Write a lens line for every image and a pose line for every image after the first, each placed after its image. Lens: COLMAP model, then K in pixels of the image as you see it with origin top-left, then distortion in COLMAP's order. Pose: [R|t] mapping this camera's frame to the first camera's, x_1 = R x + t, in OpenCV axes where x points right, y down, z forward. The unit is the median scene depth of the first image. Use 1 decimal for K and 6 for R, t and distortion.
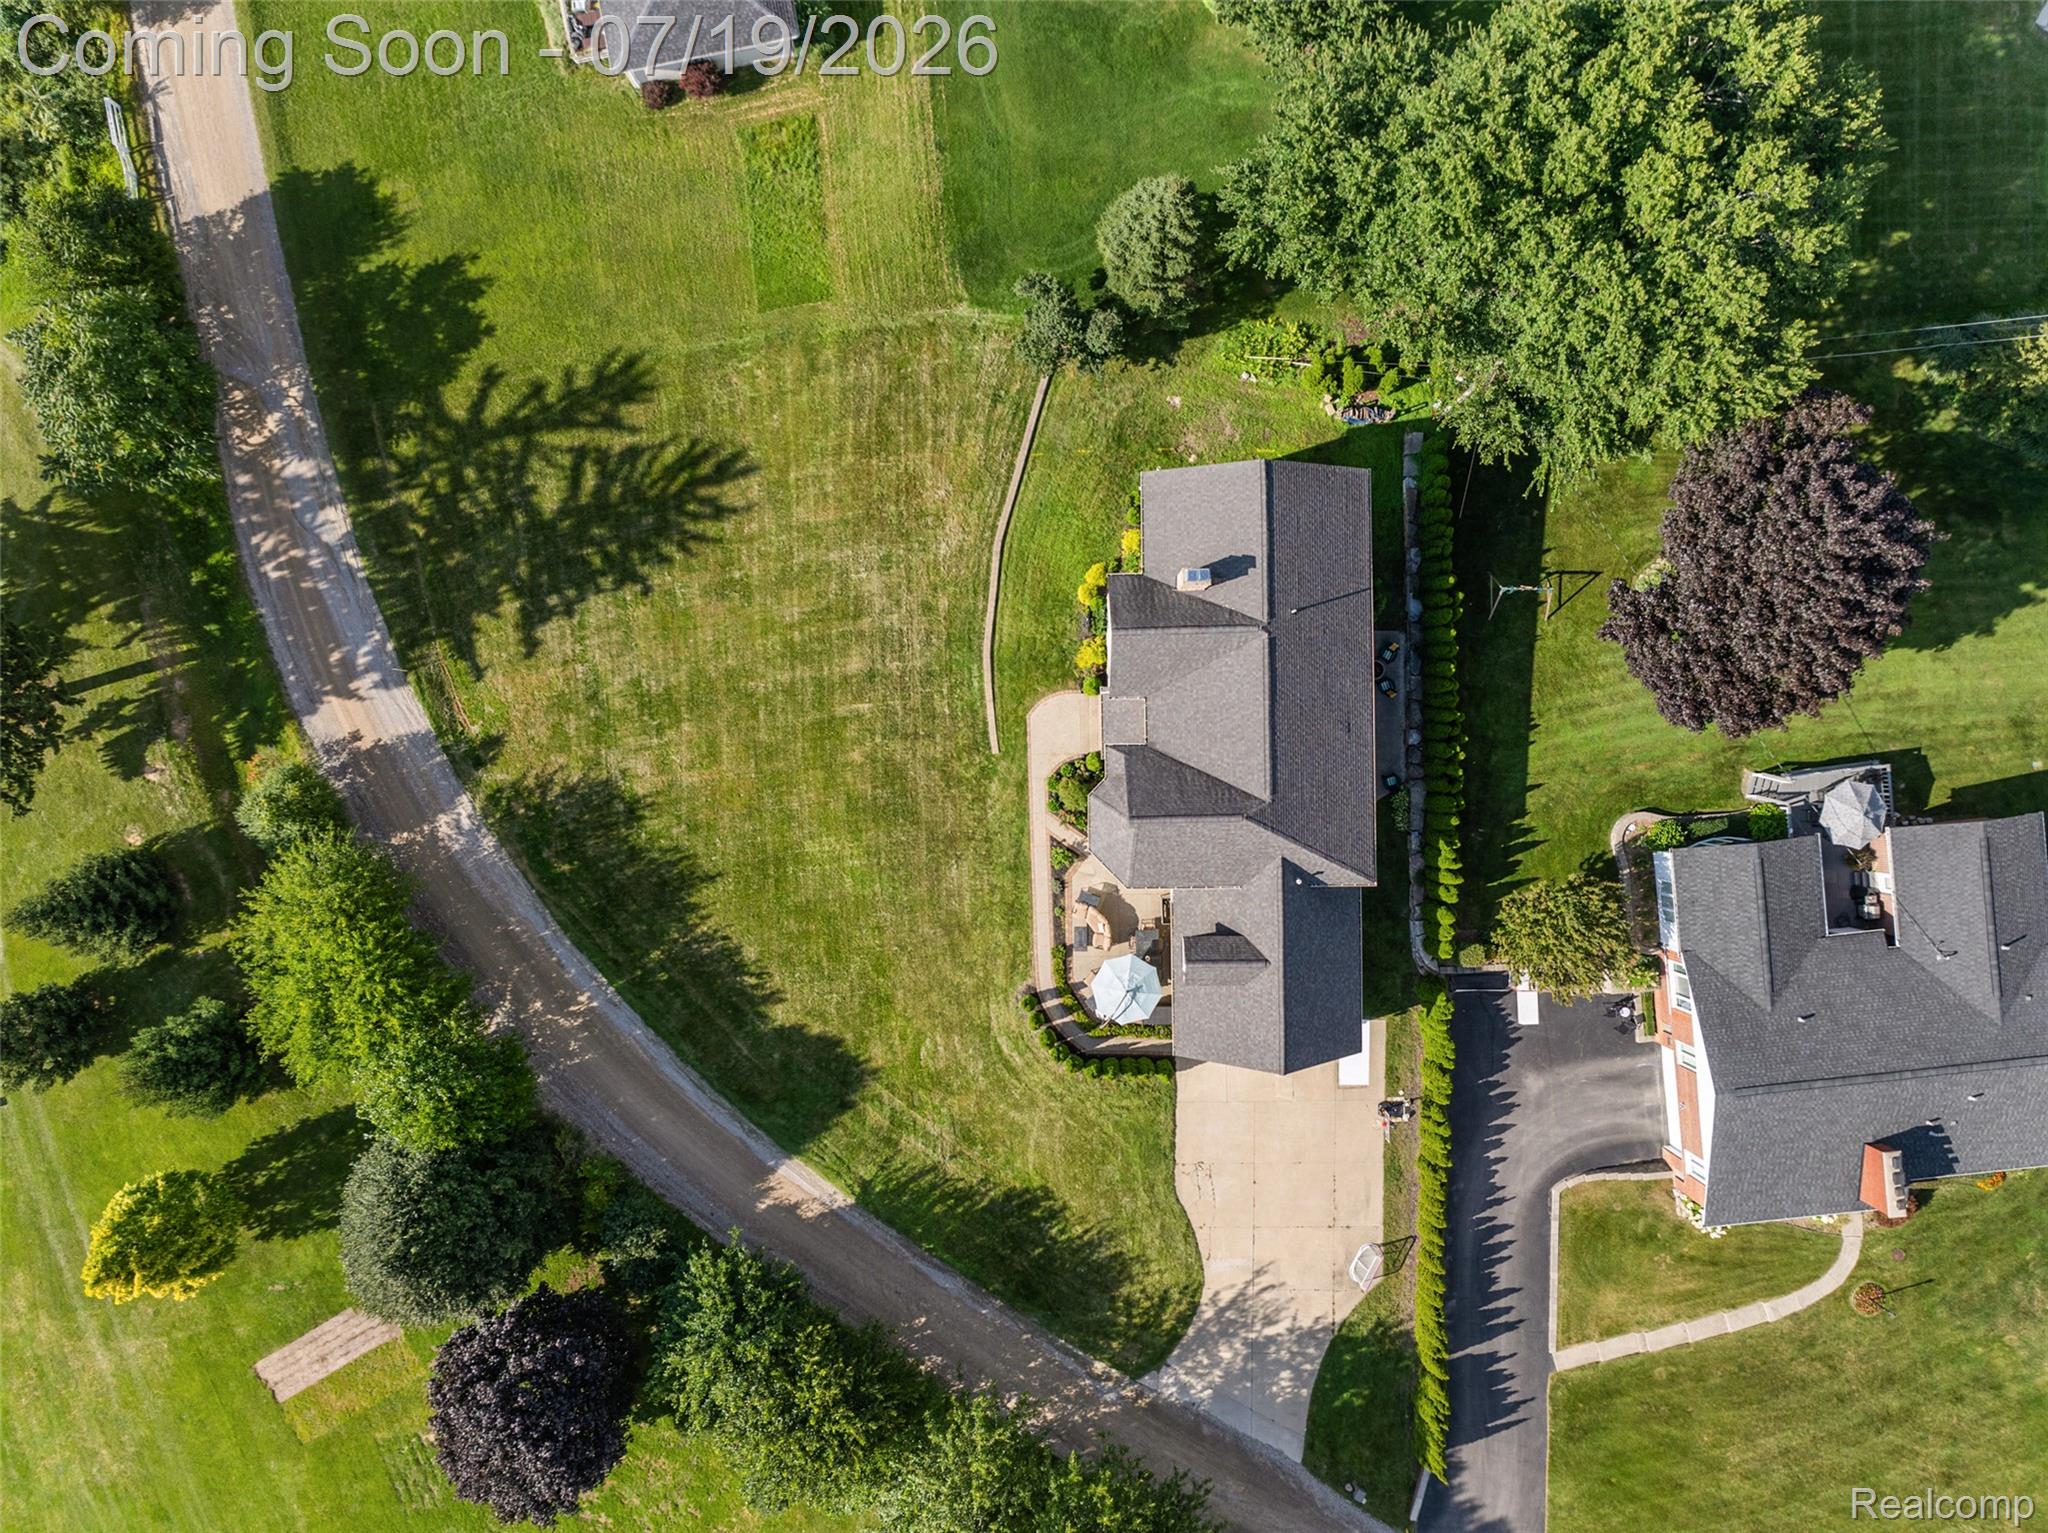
lens RADIAL K [[1478.3, 0, 1024.0], [0, 1478.3, 766.5], [0, 0, 1]] dist [-0.046359, -0.008012]
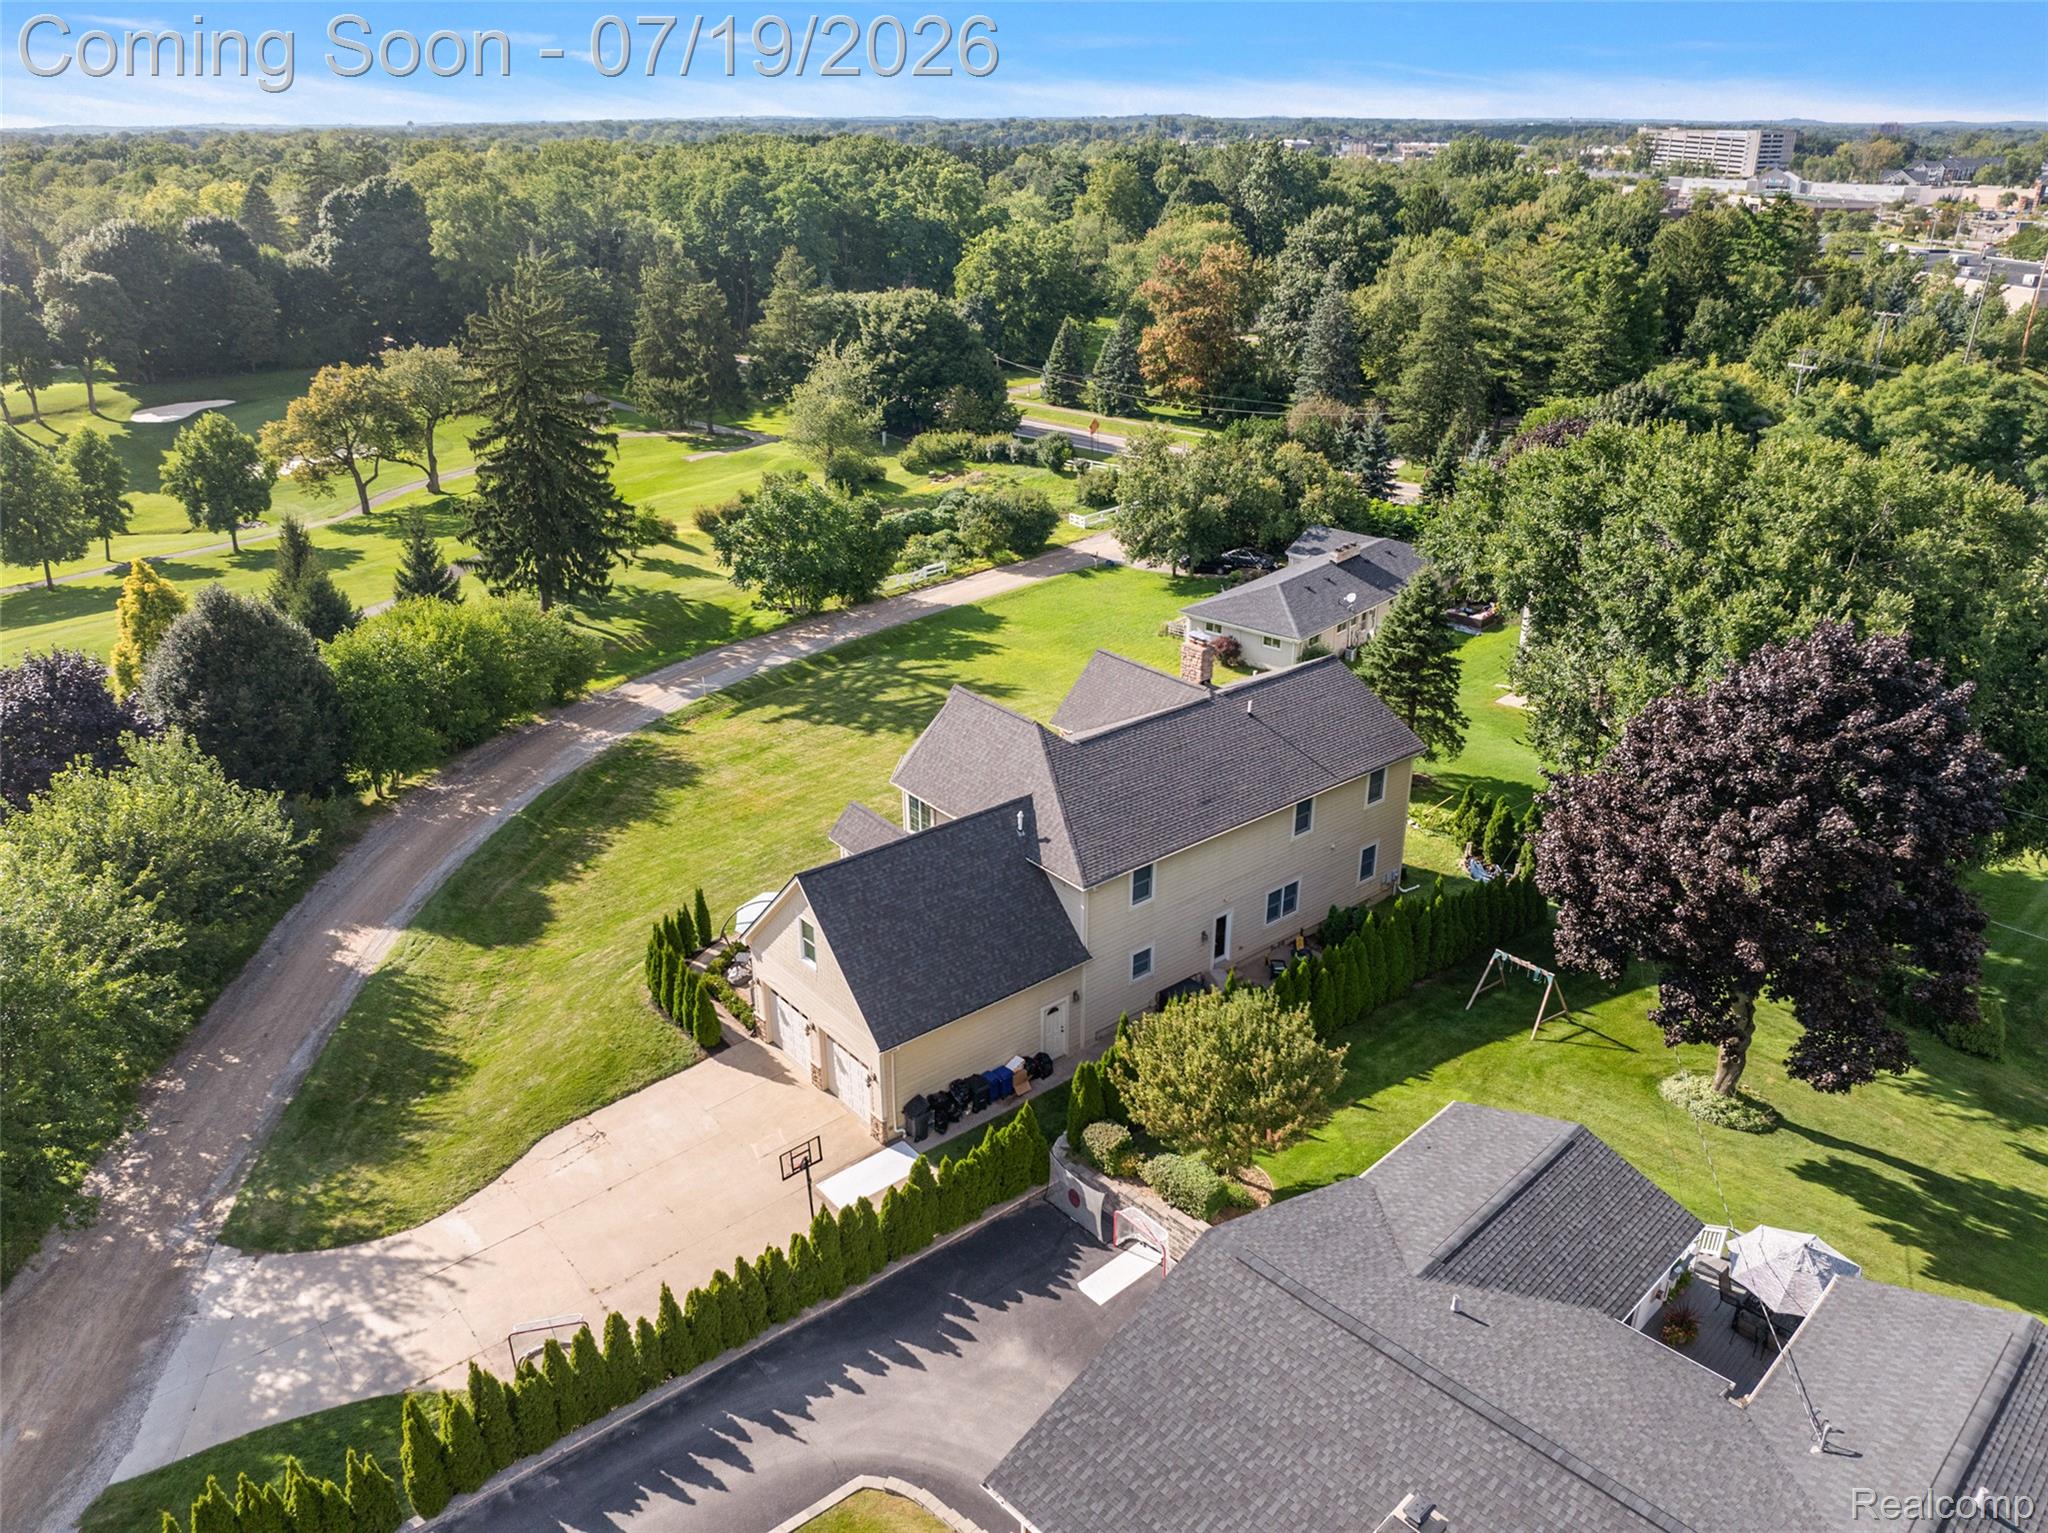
lens RADIAL K [[1478.3, 0, 1024.0], [0, 1478.3, 766.5], [0, 0, 1]] dist [-0.046359, -0.008012]
pose [[0.624485, 0.325158, -0.710134, 0.645247], [-0.780642, 0.230952, -0.580740, 0.461264], [-0.024825, 0.917024, 0.398058, 0.575029]]
